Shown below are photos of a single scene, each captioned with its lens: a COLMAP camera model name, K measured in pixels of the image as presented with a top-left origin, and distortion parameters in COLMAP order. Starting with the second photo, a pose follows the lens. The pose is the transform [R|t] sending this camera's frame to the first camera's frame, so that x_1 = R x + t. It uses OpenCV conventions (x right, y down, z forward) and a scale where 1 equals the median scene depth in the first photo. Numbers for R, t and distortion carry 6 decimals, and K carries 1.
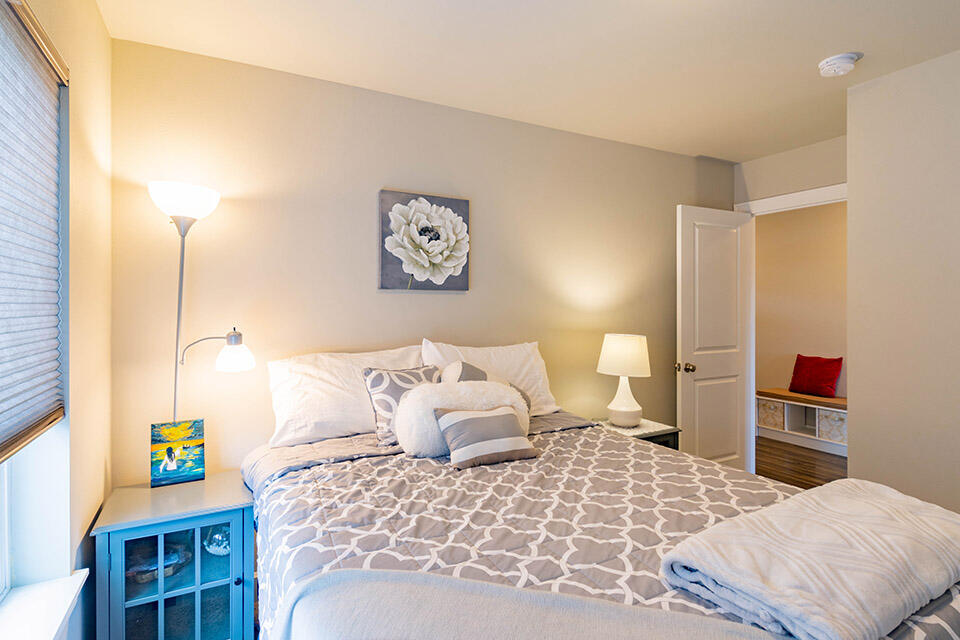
lens RADIAL K [[496.5, 0, 479.1], [0, 496.5, 311.6], [0, 0, 1]] dist [-0.005487, -0.000919]
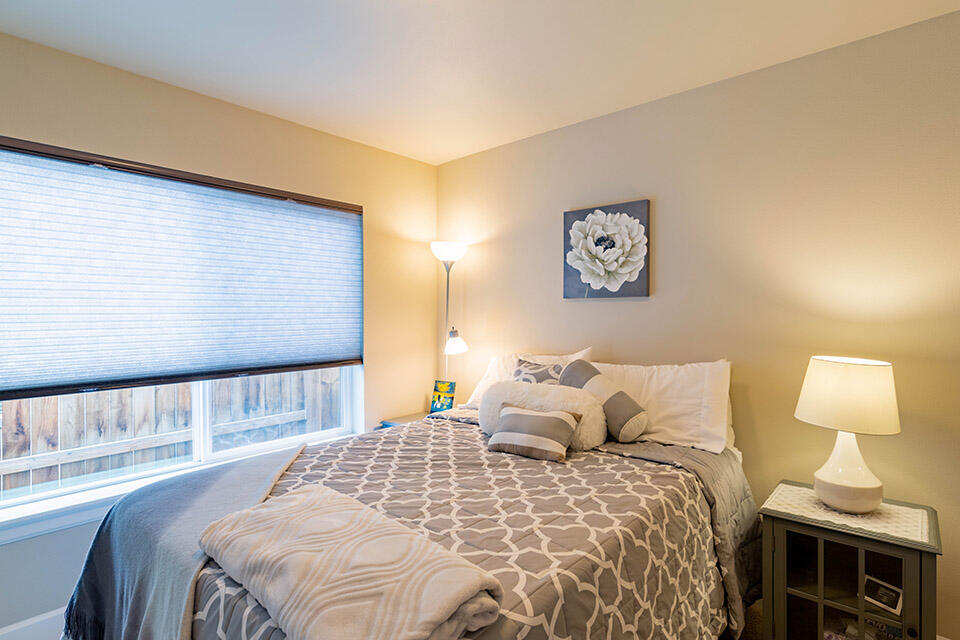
lens RADIAL K [[473.2, 0, 481.9], [0, 473.2, 311.6], [0, 0, 1]] dist [-0.001688, -0.000528]
pose [[0.347491, -0.002386, -0.937680, 0.735114], [-0.009169, 0.999940, -0.005942, -0.006187], [0.937638, 0.010662, 0.347448, 0.422833]]
